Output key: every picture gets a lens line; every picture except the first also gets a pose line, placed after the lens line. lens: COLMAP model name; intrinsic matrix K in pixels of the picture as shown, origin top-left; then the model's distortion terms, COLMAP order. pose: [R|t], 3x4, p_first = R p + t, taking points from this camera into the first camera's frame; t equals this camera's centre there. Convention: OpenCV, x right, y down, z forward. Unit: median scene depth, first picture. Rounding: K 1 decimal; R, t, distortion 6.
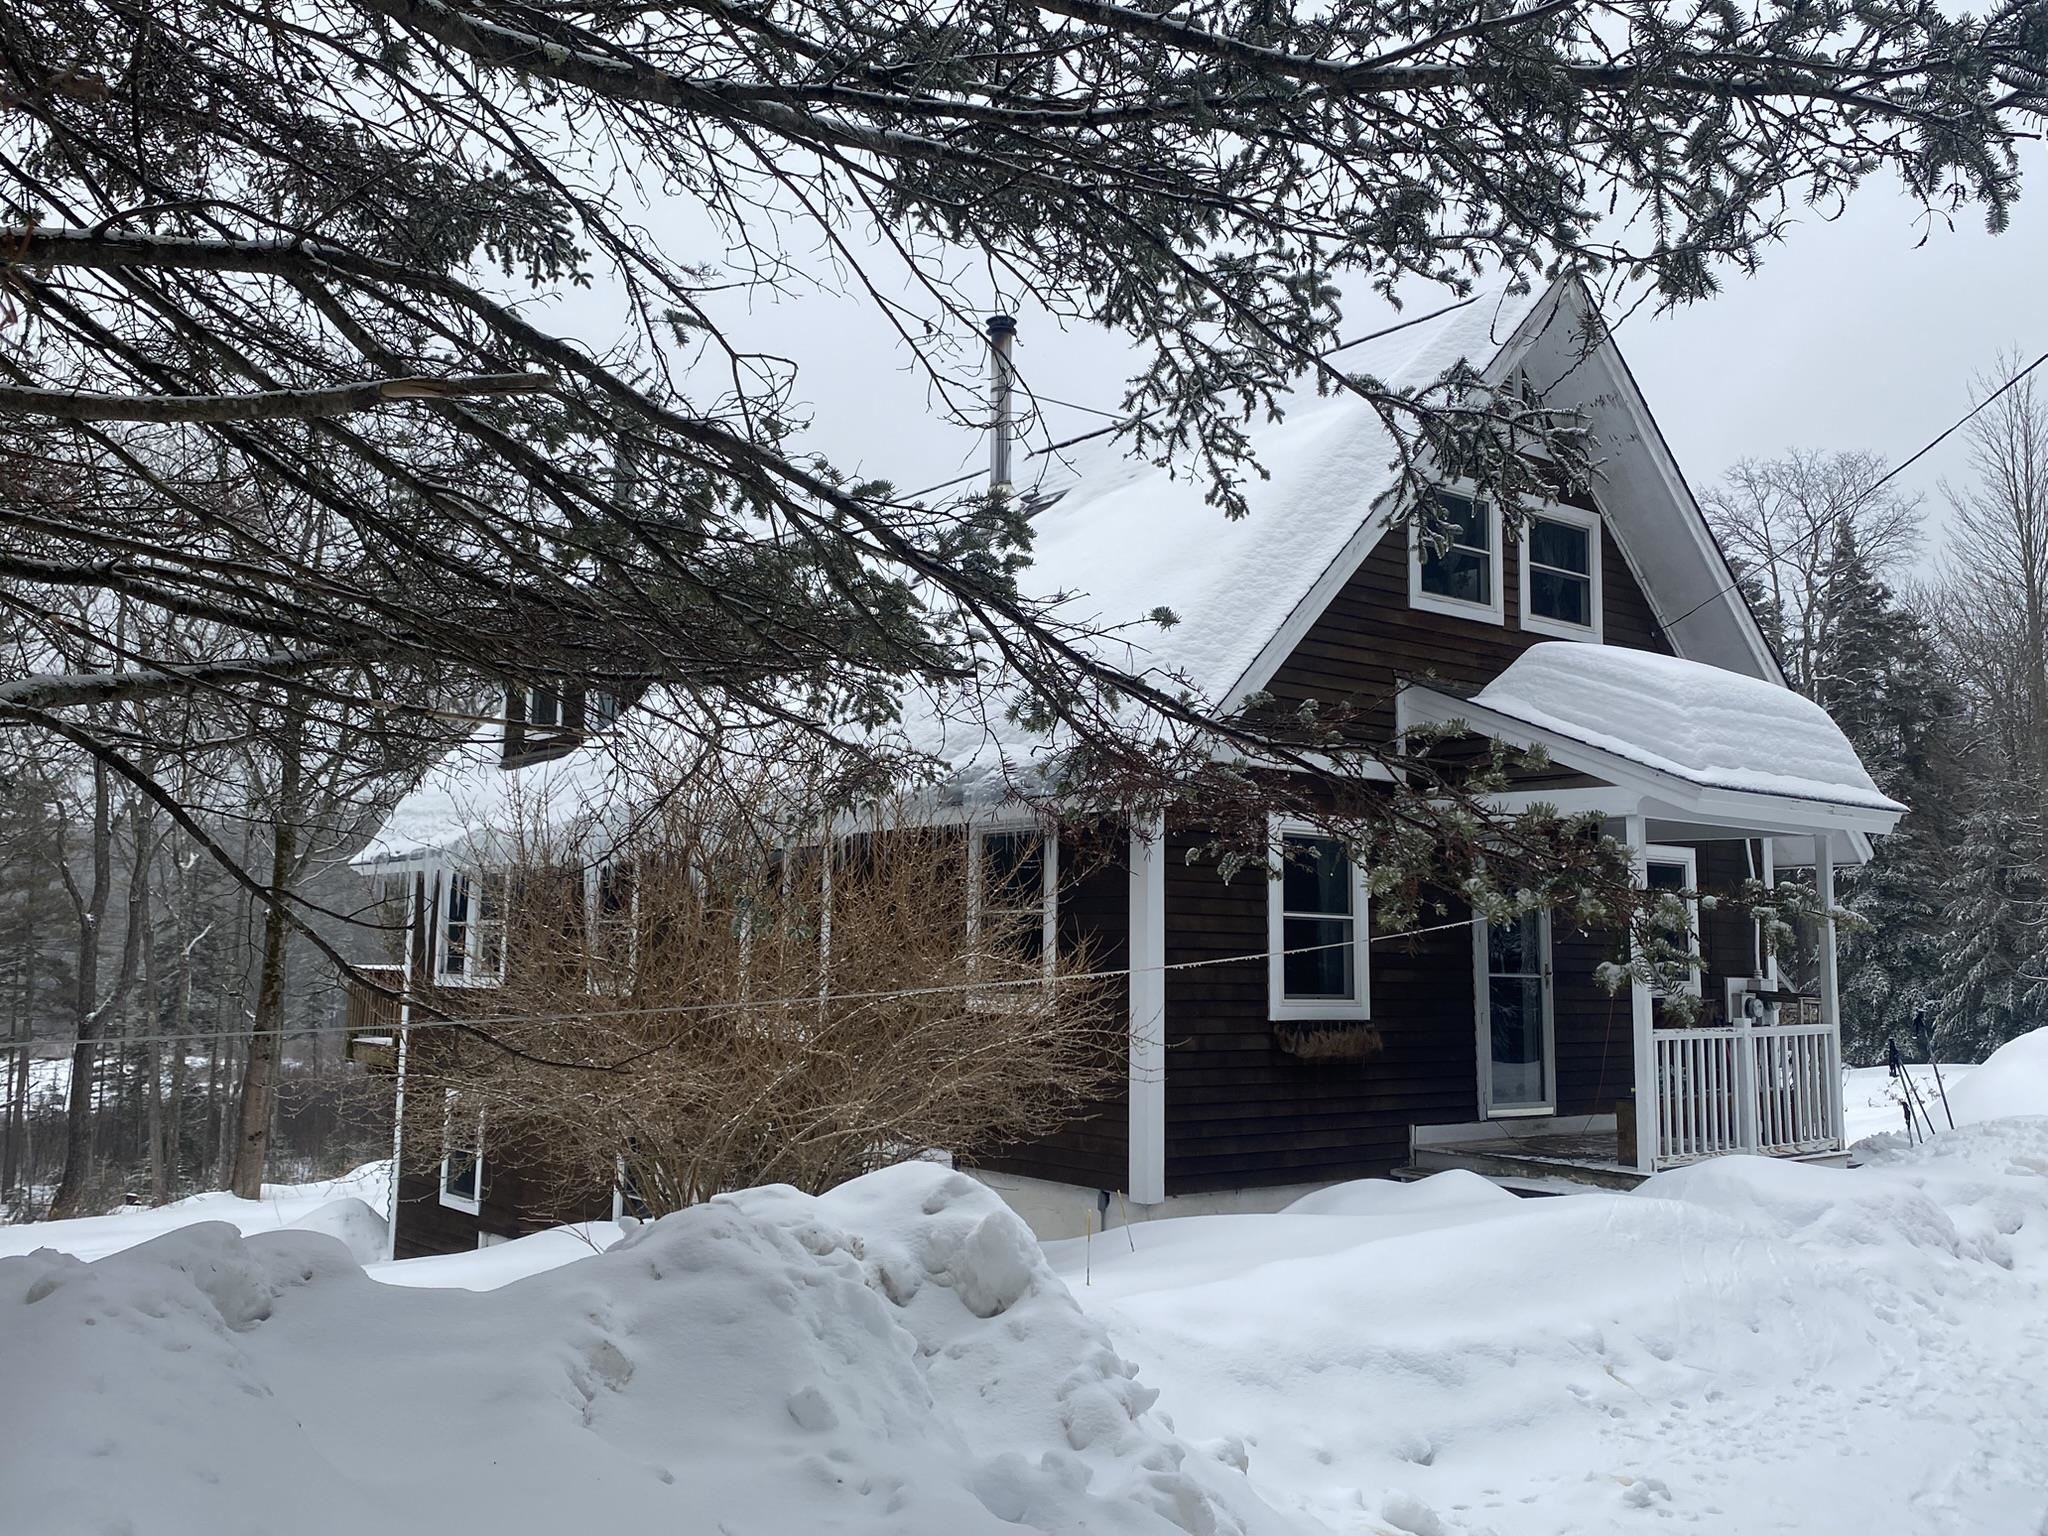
lens RADIAL K [[1868.5, 0, 1024.0], [0, 1868.5, 768.0], [0, 0, 1]] dist [0.070464, -0.205950]
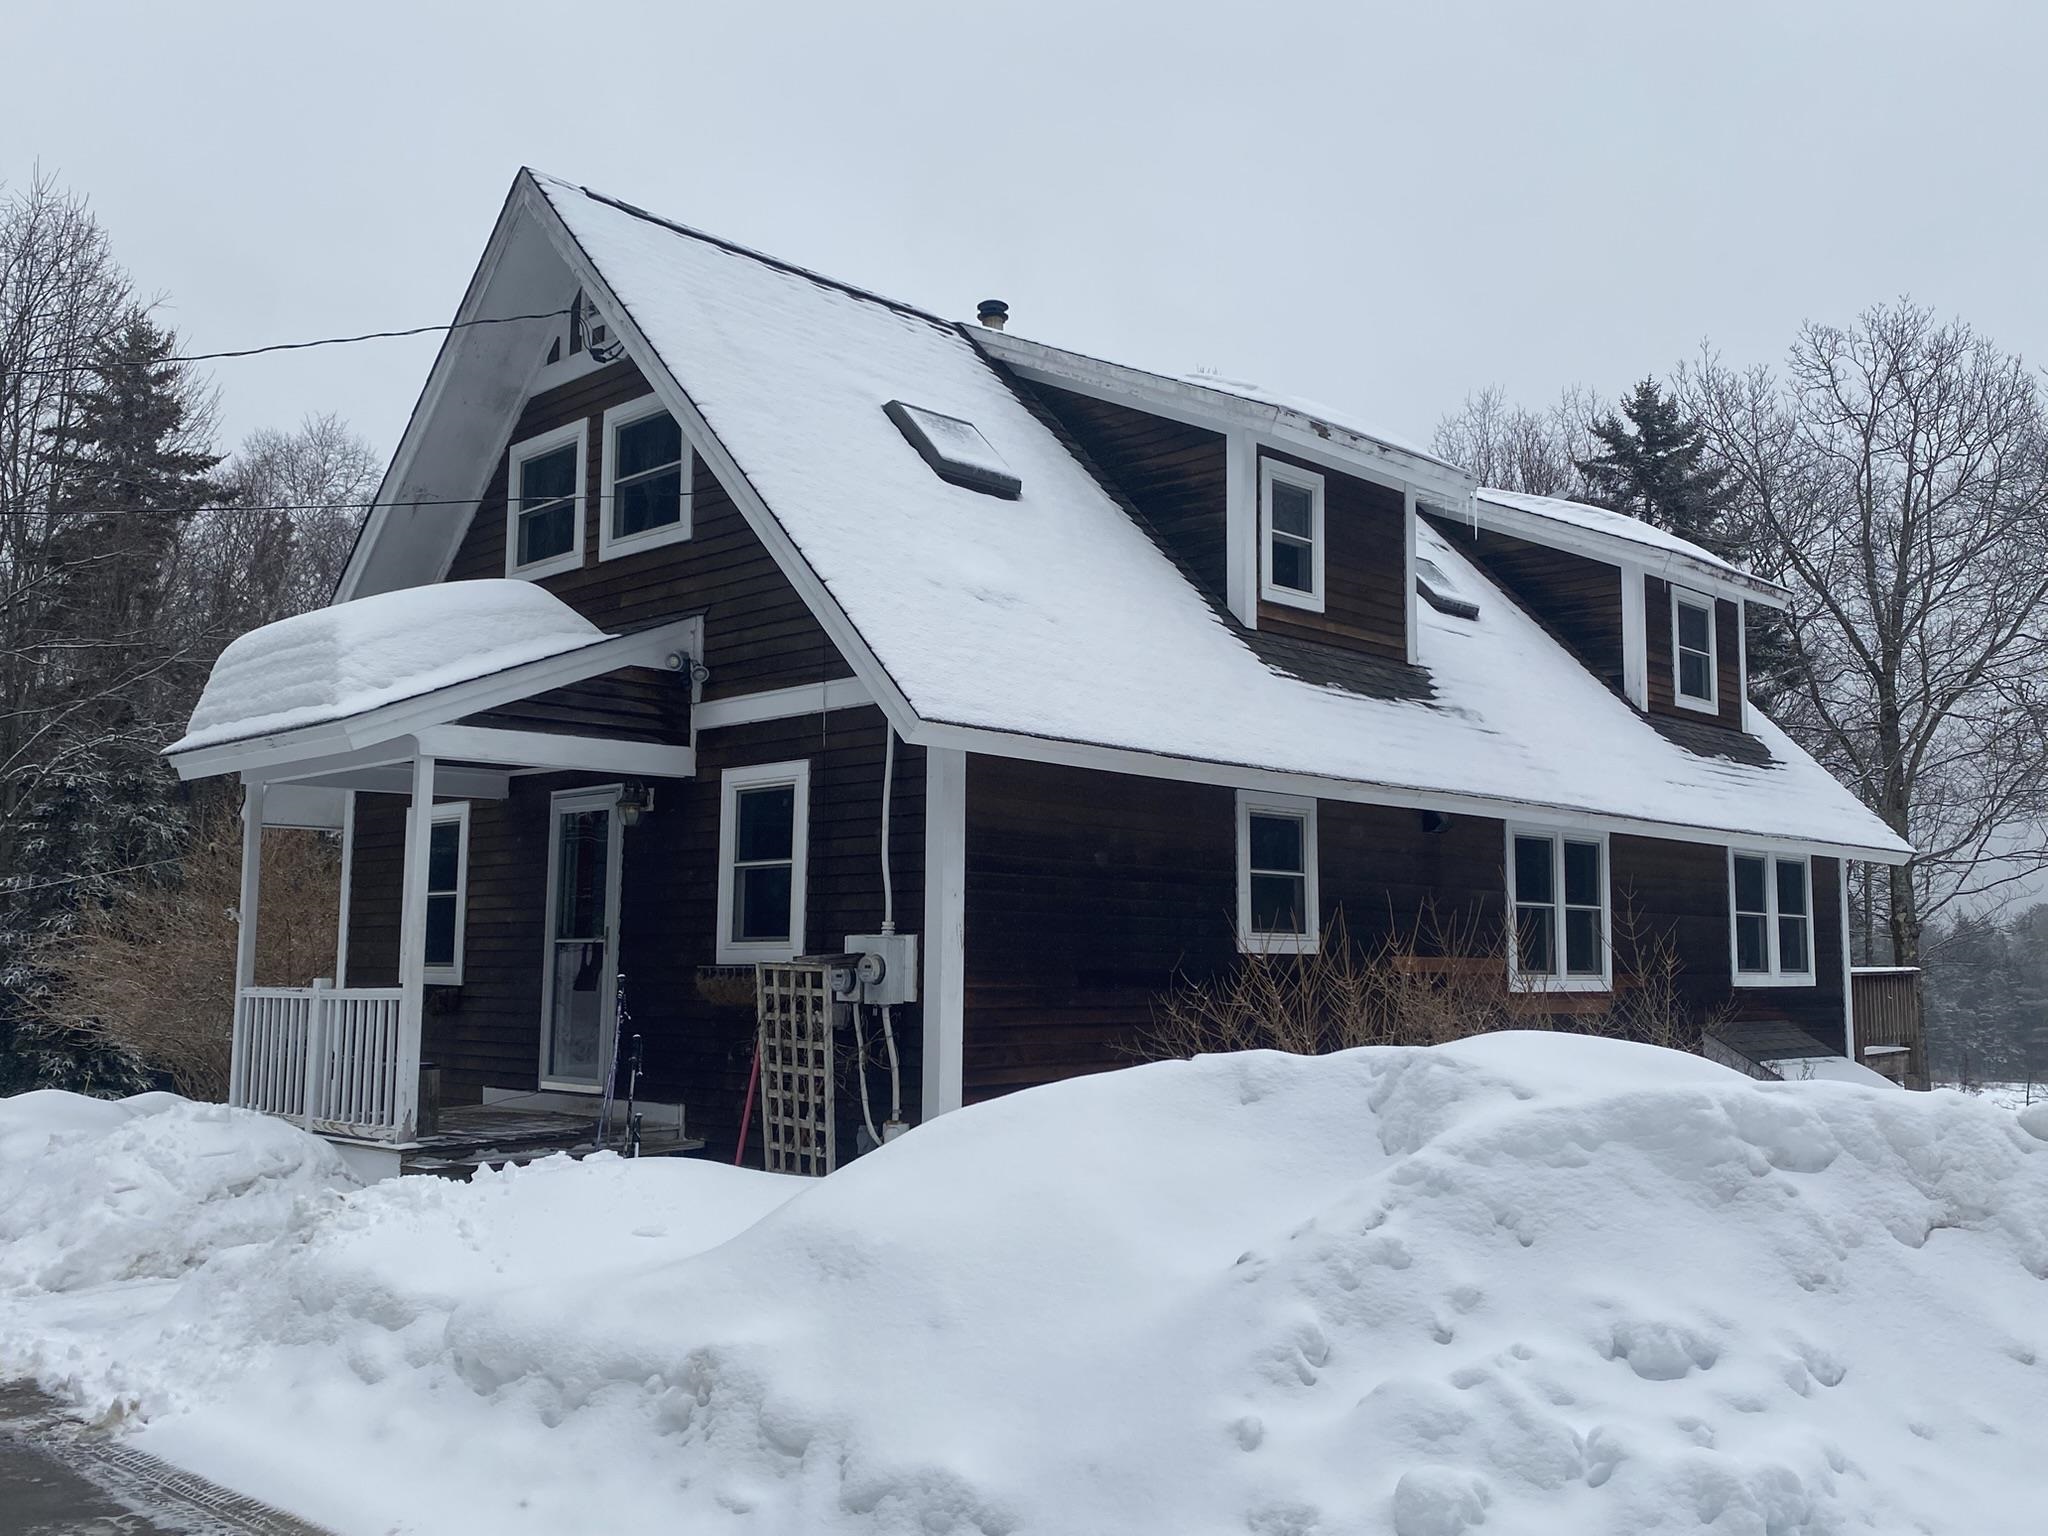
lens RADIAL K [[1868.5, 0, 1024.0], [0, 1868.5, 768.0], [0, 0, 1]] dist [0.070464, -0.205950]
pose [[0.112489, -0.122159, -0.986115, 1.253789], [0.106699, 0.988161, -0.110241, 0.157974], [0.987908, -0.092817, 0.124191, 1.153159]]
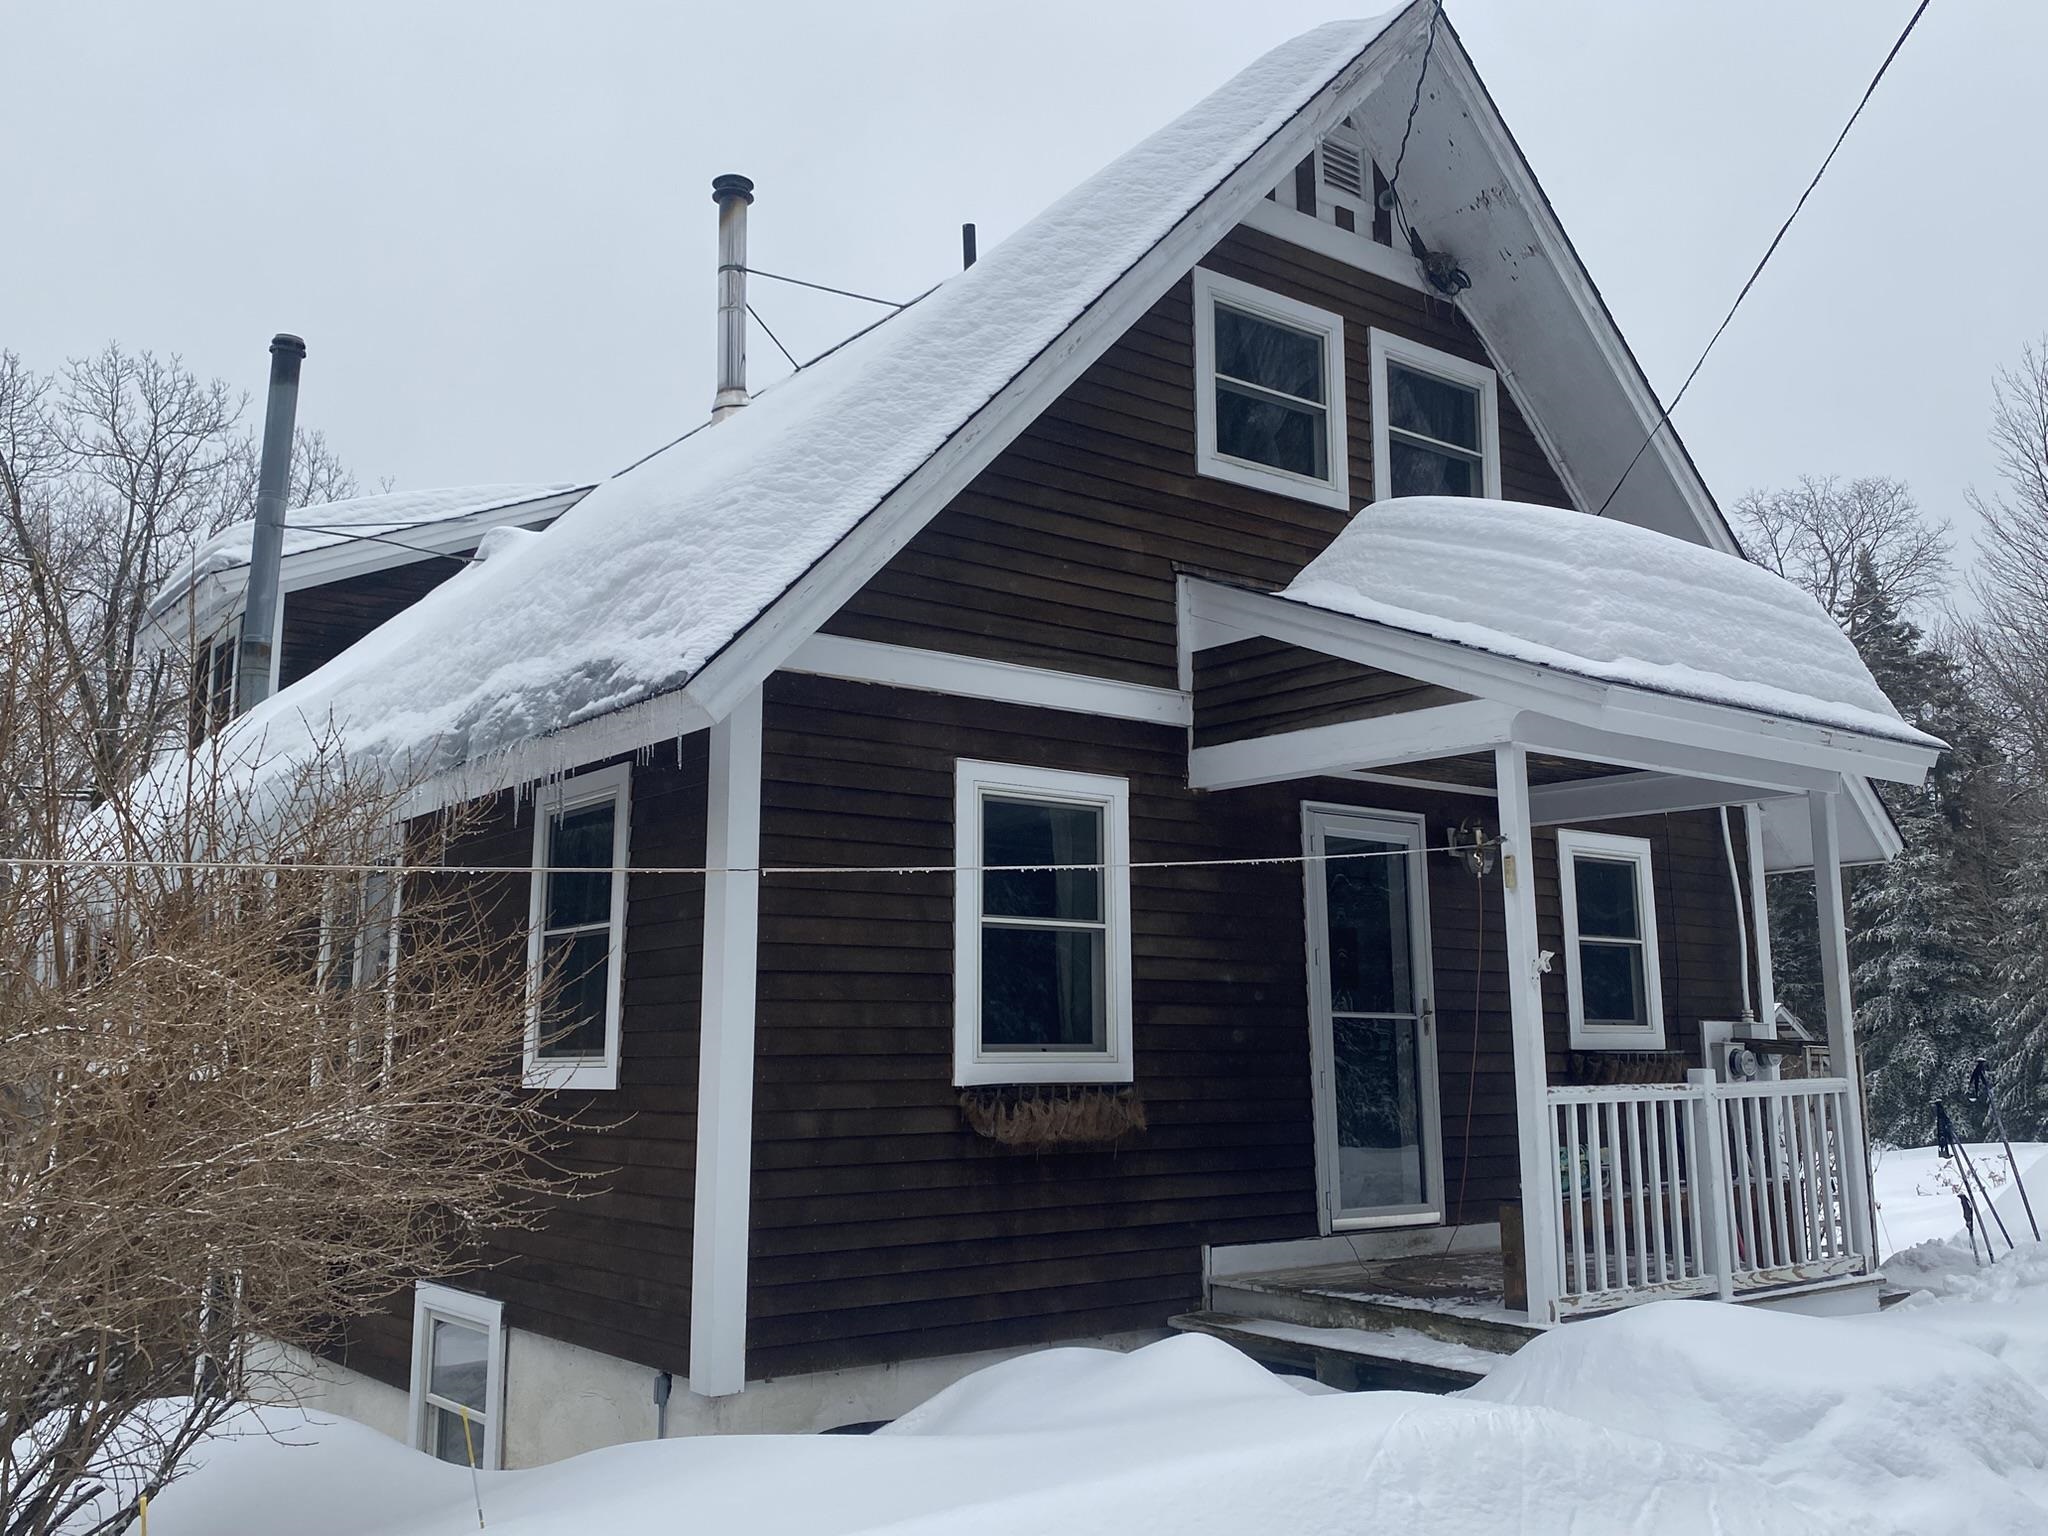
lens RADIAL K [[1800.9, 0, 1086.8], [0, 1800.9, 767.1], [0, 0, 1]] dist [0.072061, -0.142409]
pose [[0.999809, -0.019524, -0.000608, 0.165596], [0.019456, 0.998141, -0.057750, 0.058762], [0.001735, 0.057727, 0.998331, 0.356020]]
